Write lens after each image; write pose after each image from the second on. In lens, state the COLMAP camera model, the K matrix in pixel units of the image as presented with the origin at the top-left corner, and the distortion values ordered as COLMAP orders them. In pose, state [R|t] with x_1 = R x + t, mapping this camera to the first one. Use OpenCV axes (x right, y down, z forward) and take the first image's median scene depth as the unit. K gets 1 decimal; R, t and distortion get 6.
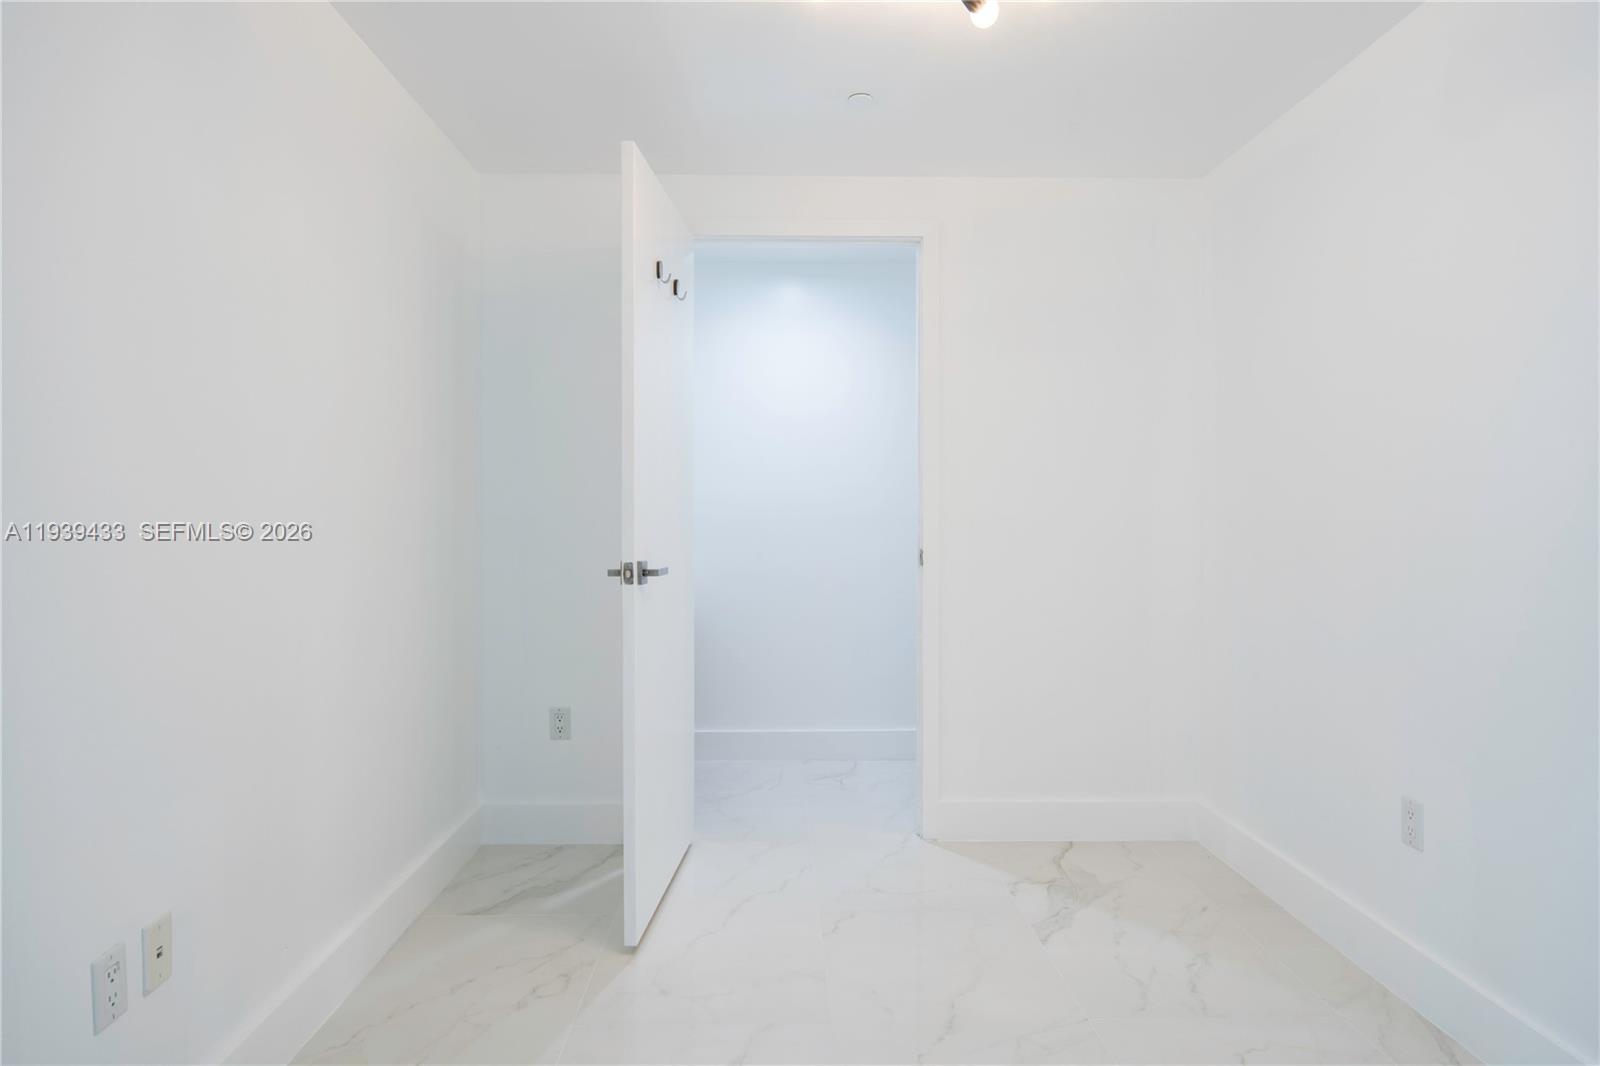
lens RADIAL K [[932.9, 0, 798.5], [0, 932.9, 526.4], [0, 0, 1]] dist [0.001087, -0.000219]
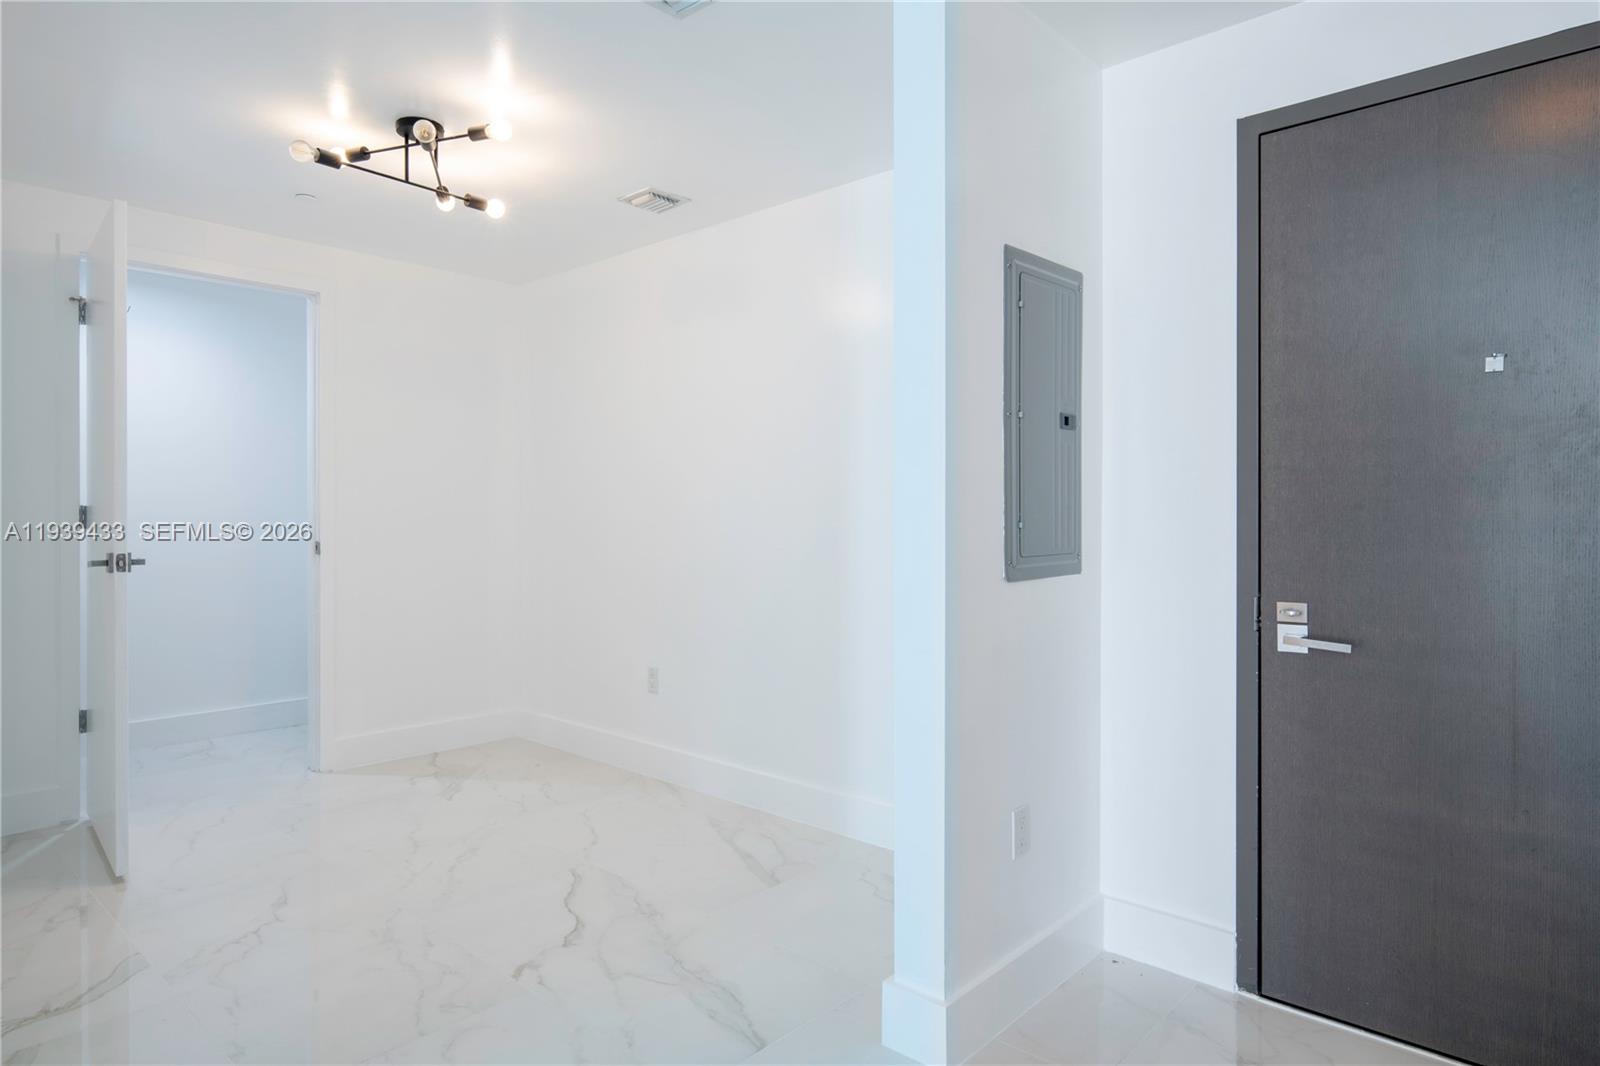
lens RADIAL K [[932.9, 0, 798.5], [0, 932.9, 526.4], [0, 0, 1]] dist [0.001087, -0.000219]
pose [[0.691027, -0.009882, 0.722761, -0.438324], [0.009734, 0.999943, 0.004365, 0.006796], [-0.722763, 0.004019, 0.691084, -0.449405]]
